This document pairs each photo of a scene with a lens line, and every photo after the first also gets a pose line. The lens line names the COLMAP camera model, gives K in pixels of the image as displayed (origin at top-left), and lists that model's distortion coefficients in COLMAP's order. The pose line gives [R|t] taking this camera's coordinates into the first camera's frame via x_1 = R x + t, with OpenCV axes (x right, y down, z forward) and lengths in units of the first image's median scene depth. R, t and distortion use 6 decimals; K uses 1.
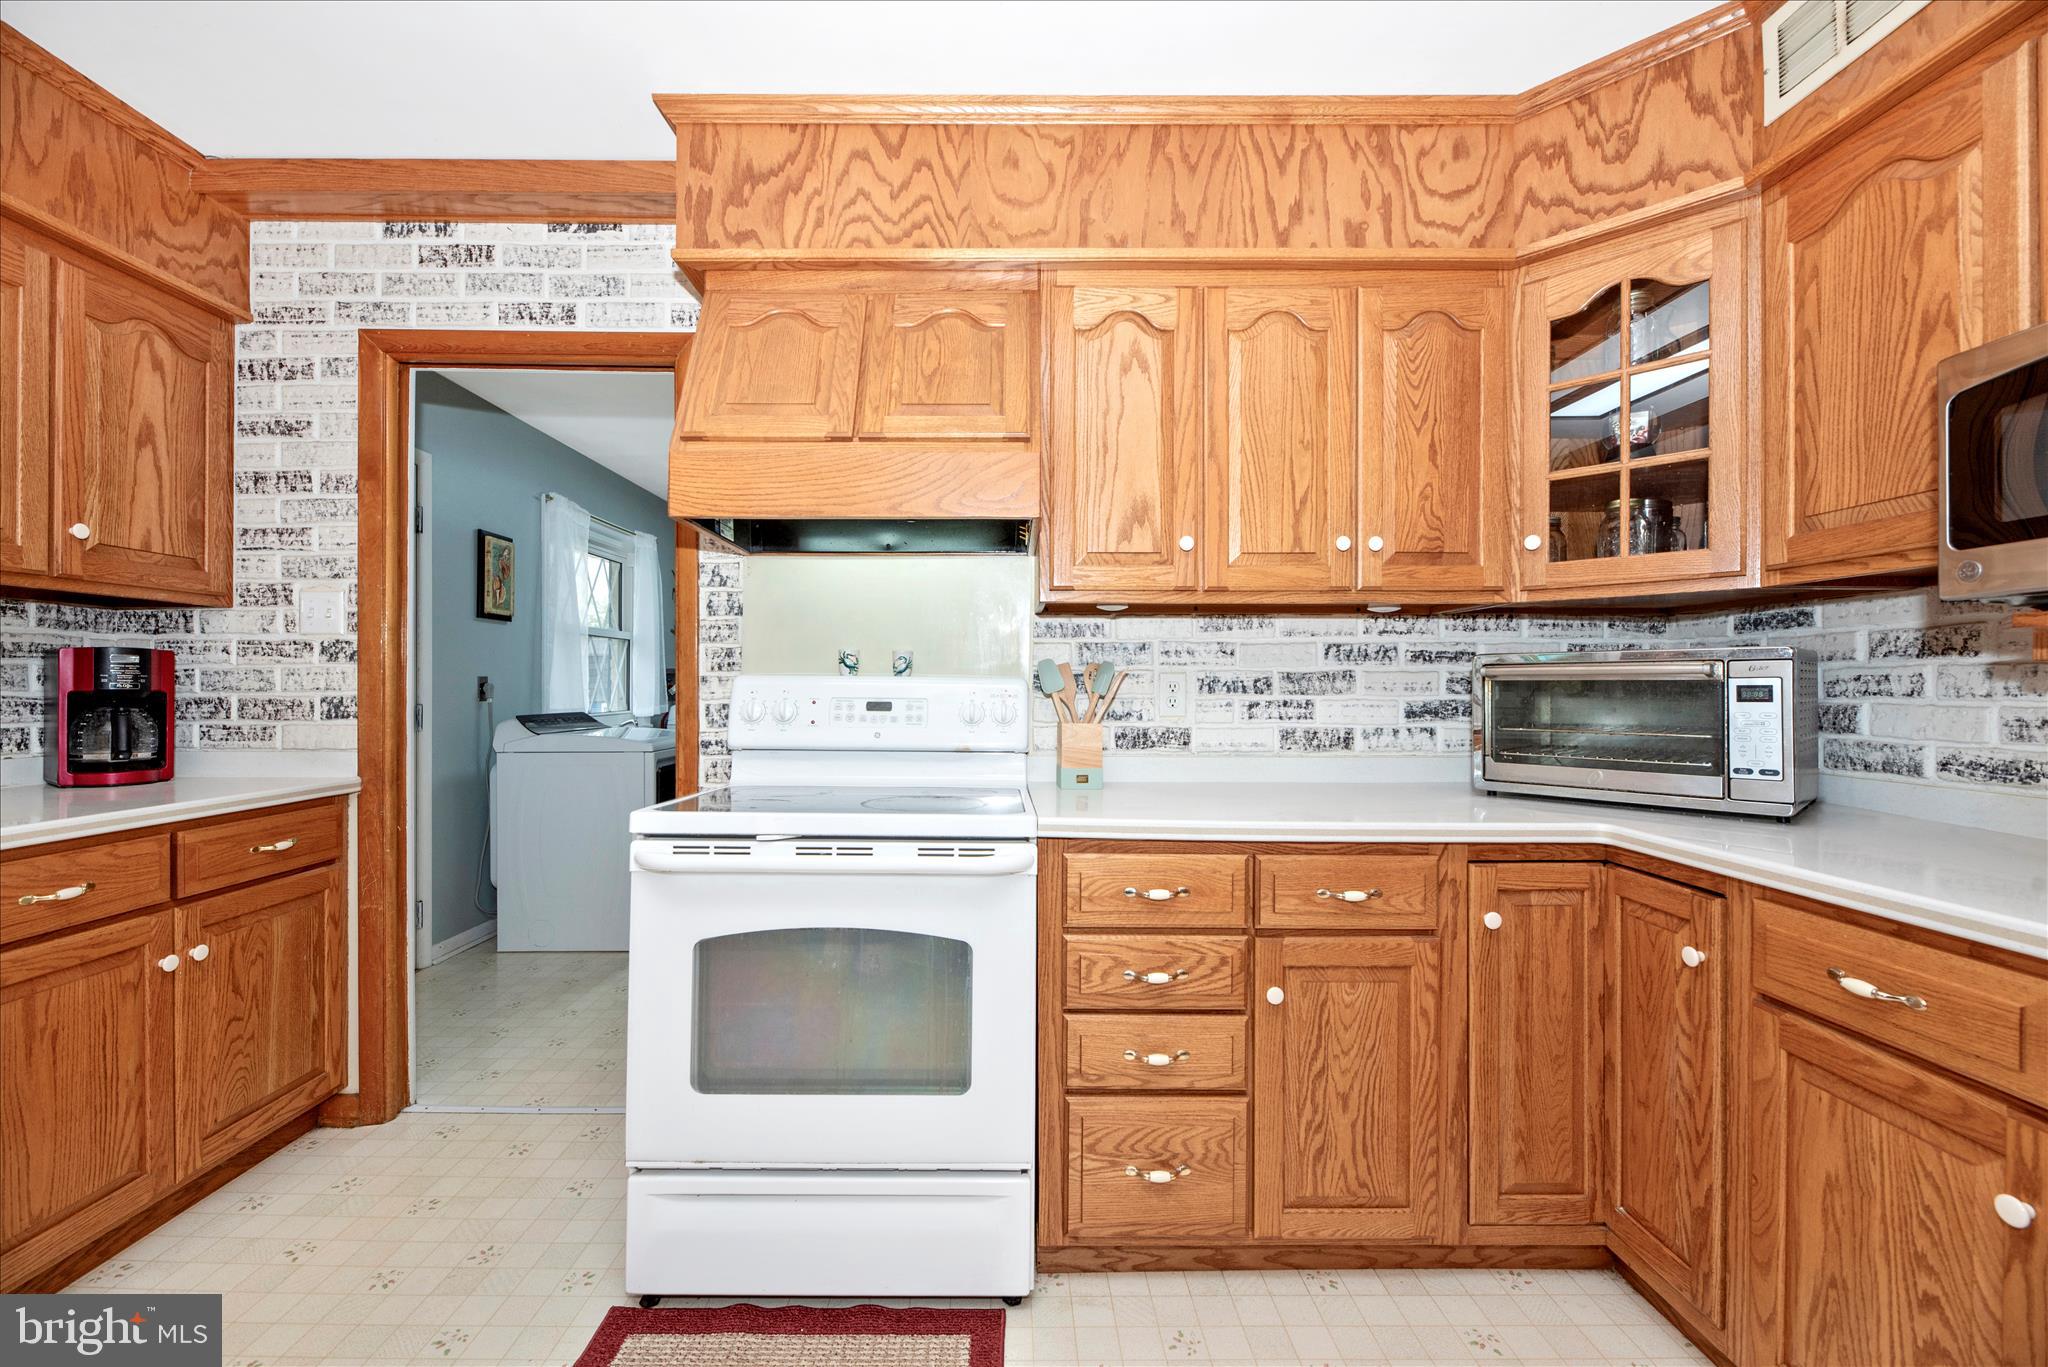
lens RADIAL K [[847.4, 0, 1003.7], [0, 847.4, 685.9], [0, 0, 1]] dist [-0.001072, -0.002535]
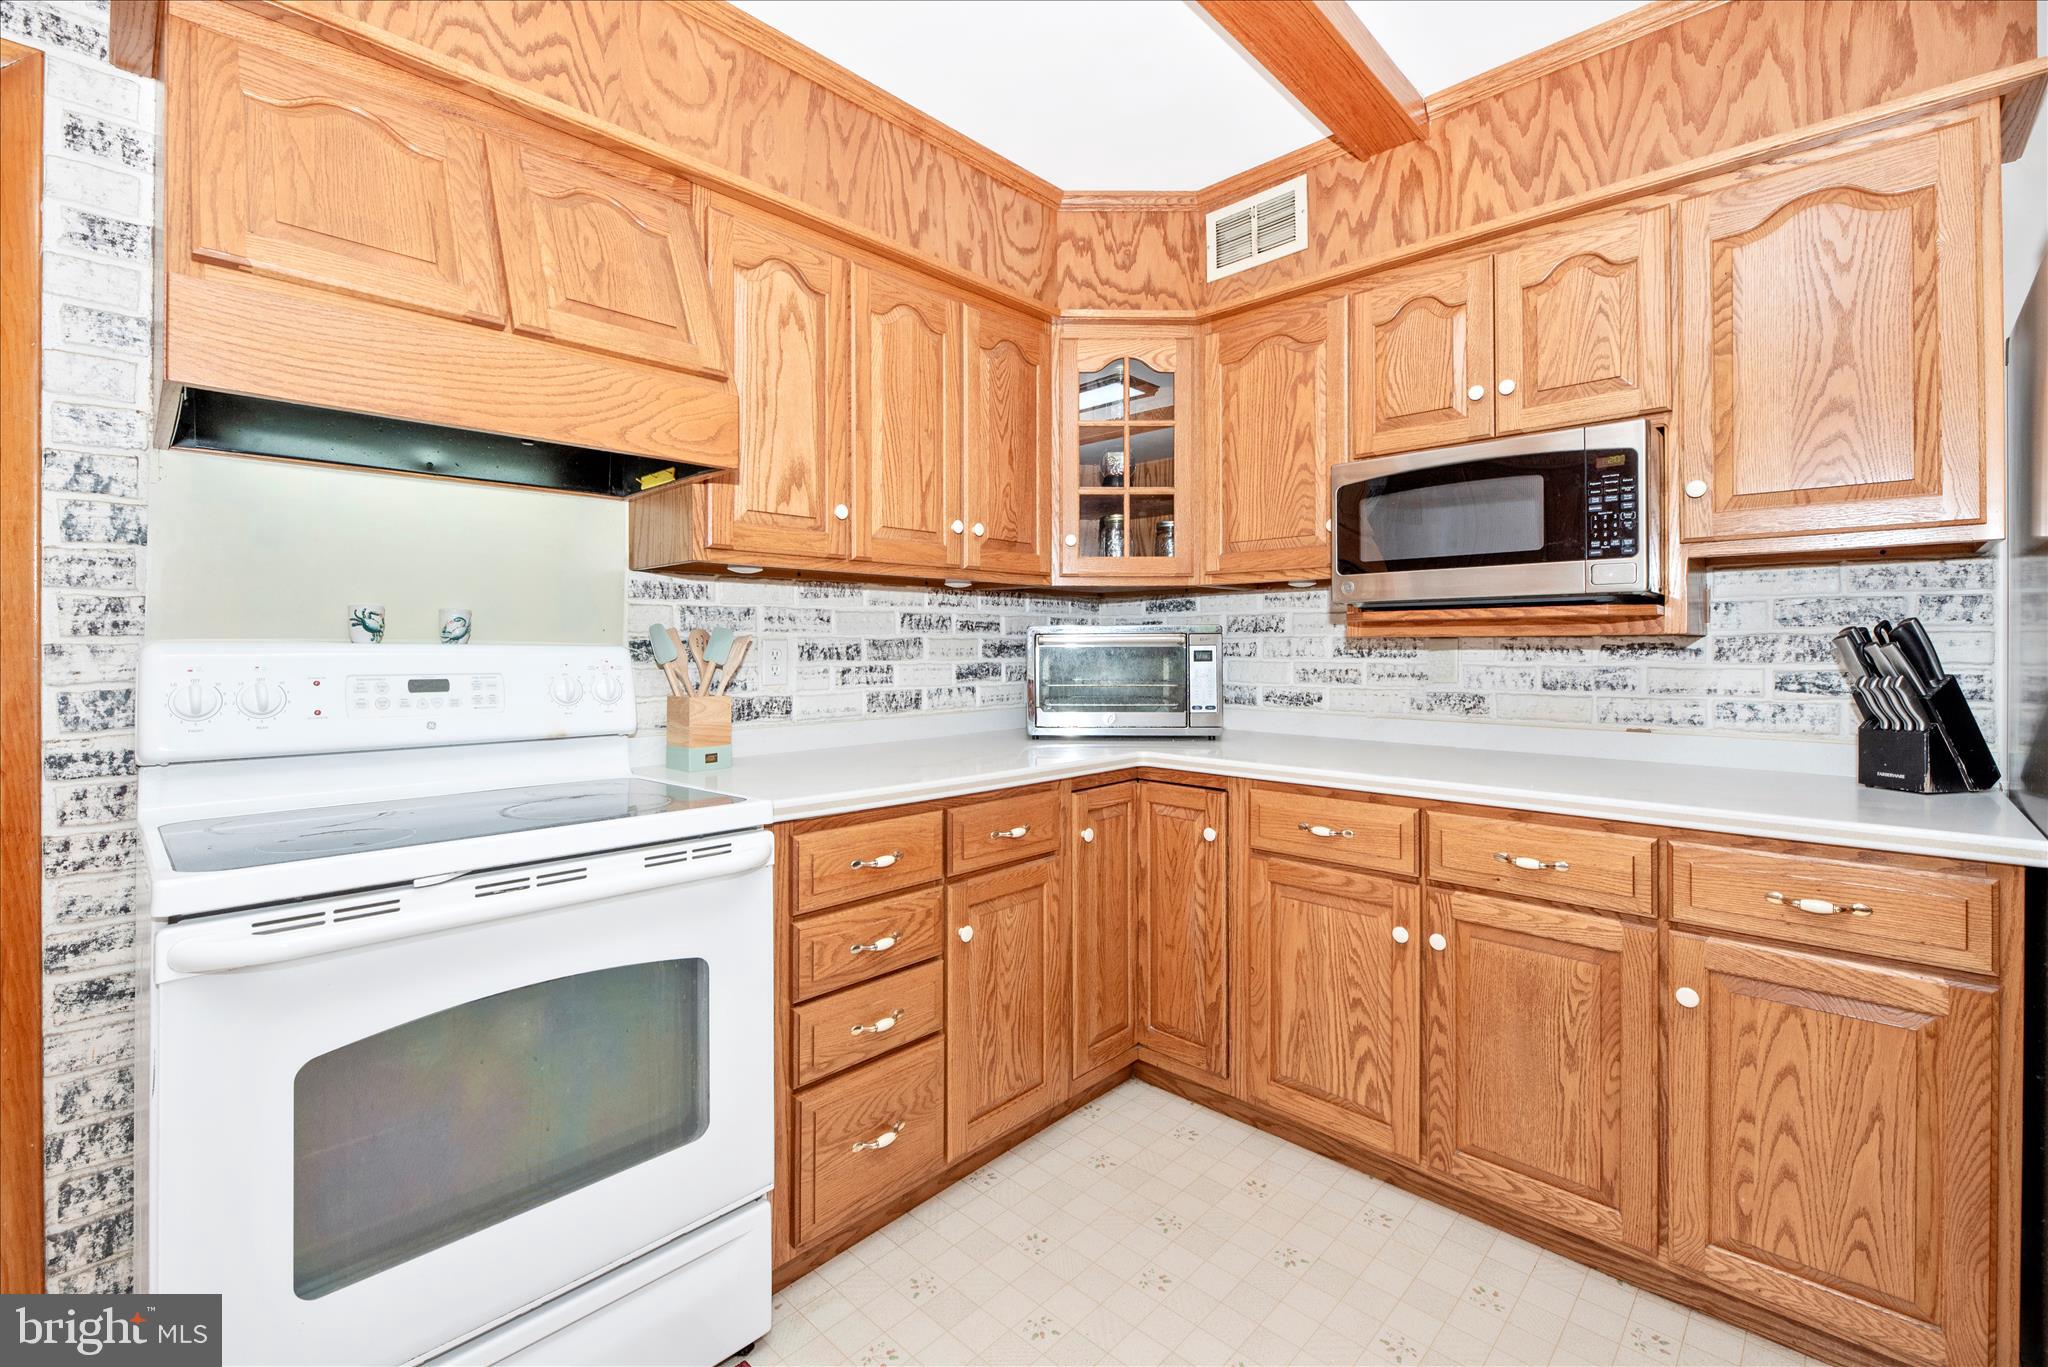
lens RADIAL K [[847.4, 0, 1000.0], [0, 847.4, 643.5], [0, 0, 1]] dist [-0.001072, -0.002535]
pose [[0.705775, -0.001757, 0.708434, -0.352556], [0.005223, 0.999983, -0.002724, -0.008106], [-0.708417, 0.005623, 0.705772, 0.153378]]
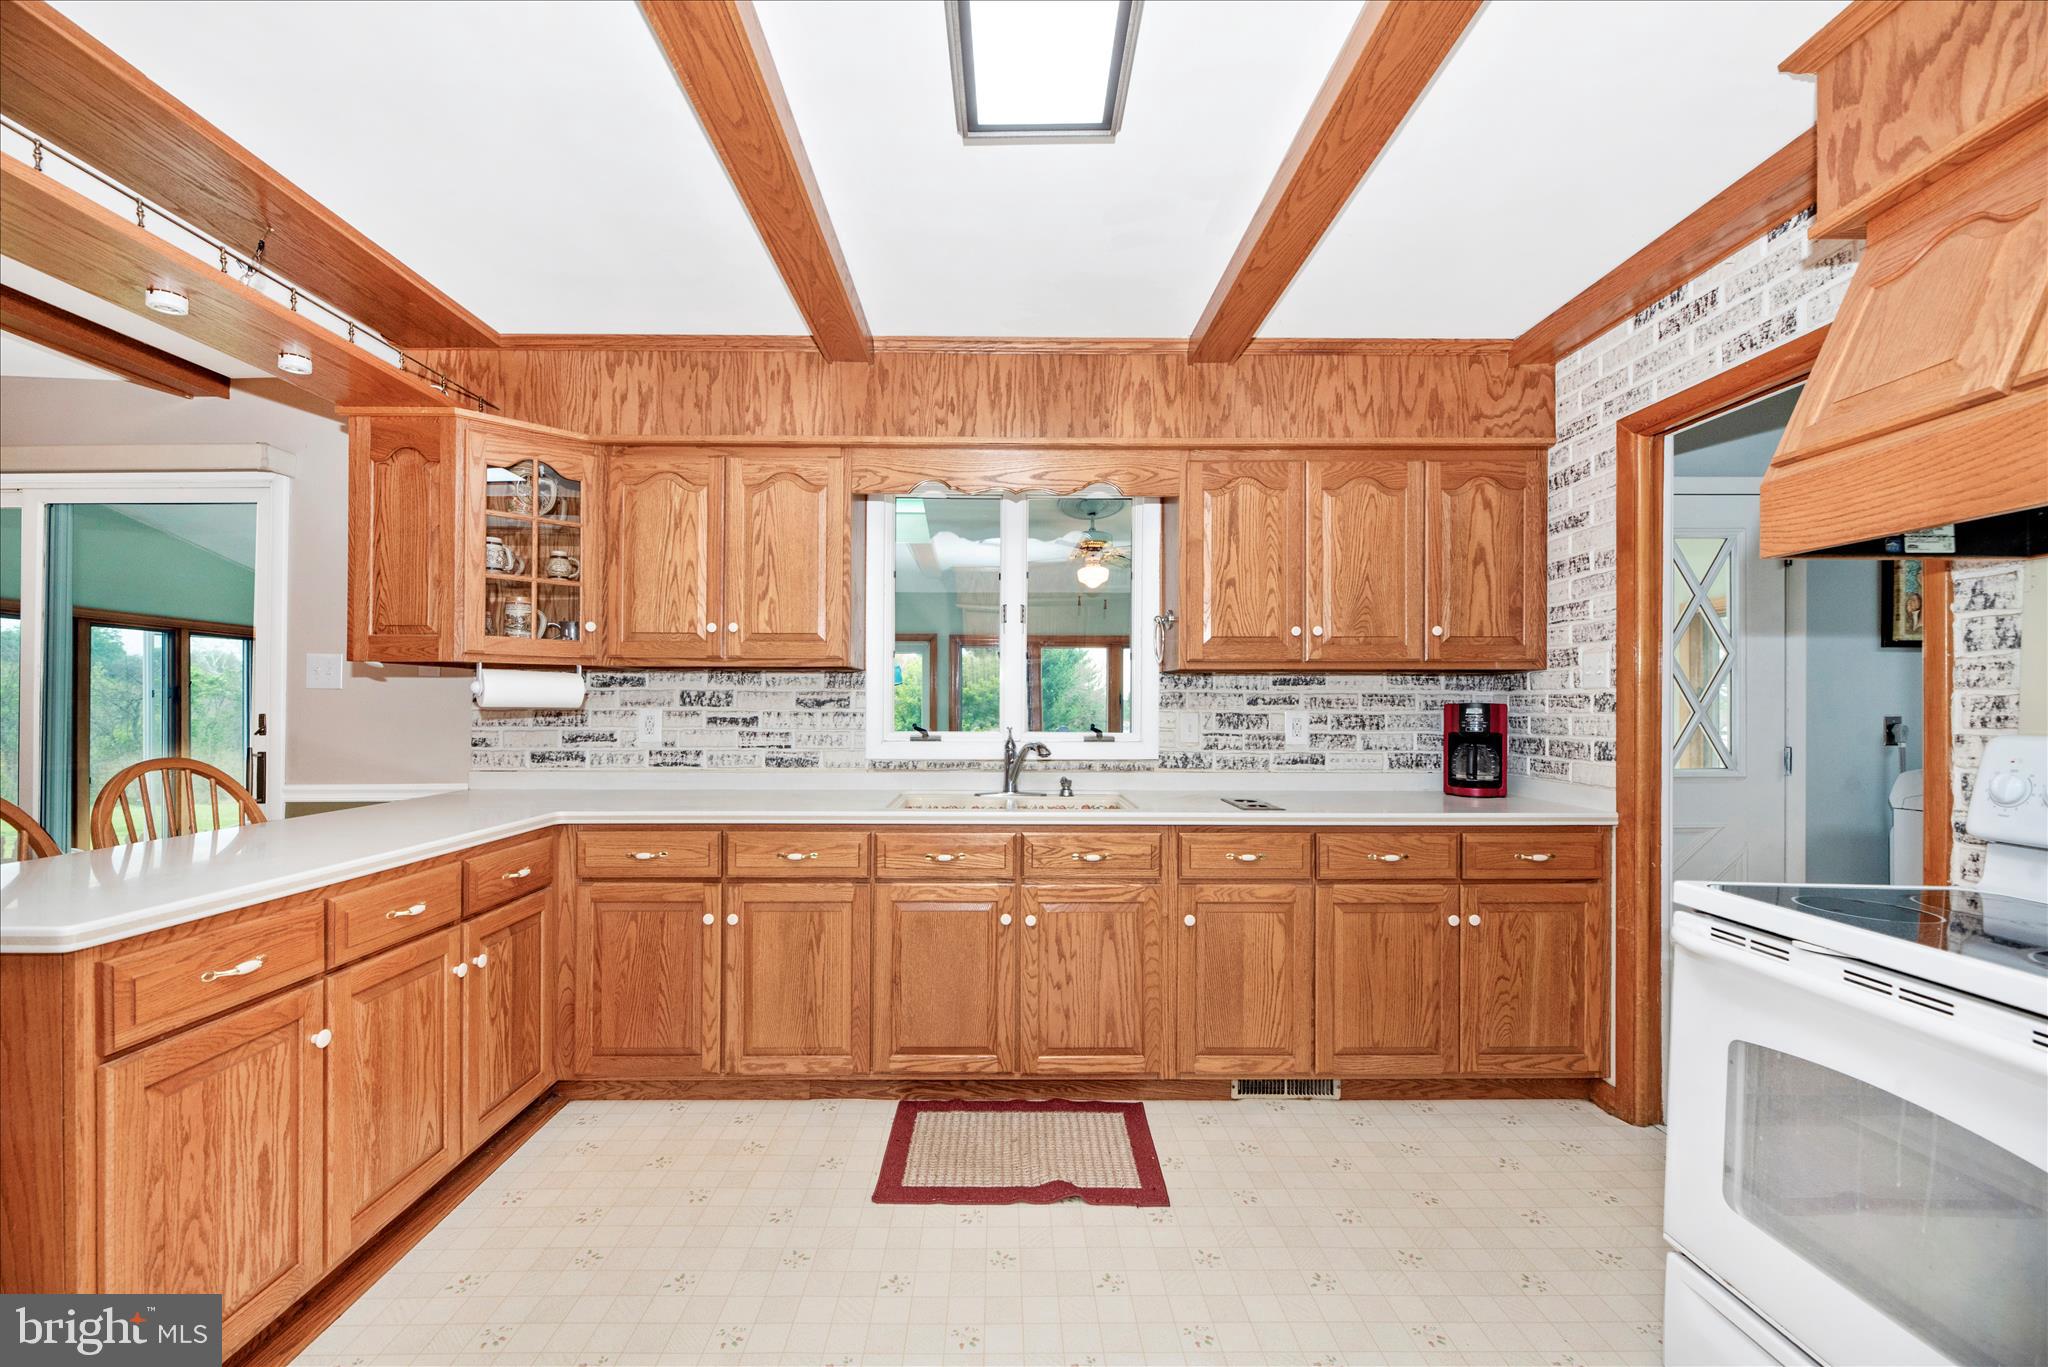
lens RADIAL K [[847.4, 0, 1000.1], [0, 847.4, 699.2], [0, 0, 1]] dist [-0.001072, -0.002535]
pose [[-0.009026, -0.007203, -0.999933, 0.446373], [-0.002014, 0.999972, -0.007185, -0.040537], [0.999957, 0.001949, -0.009040, 0.199192]]
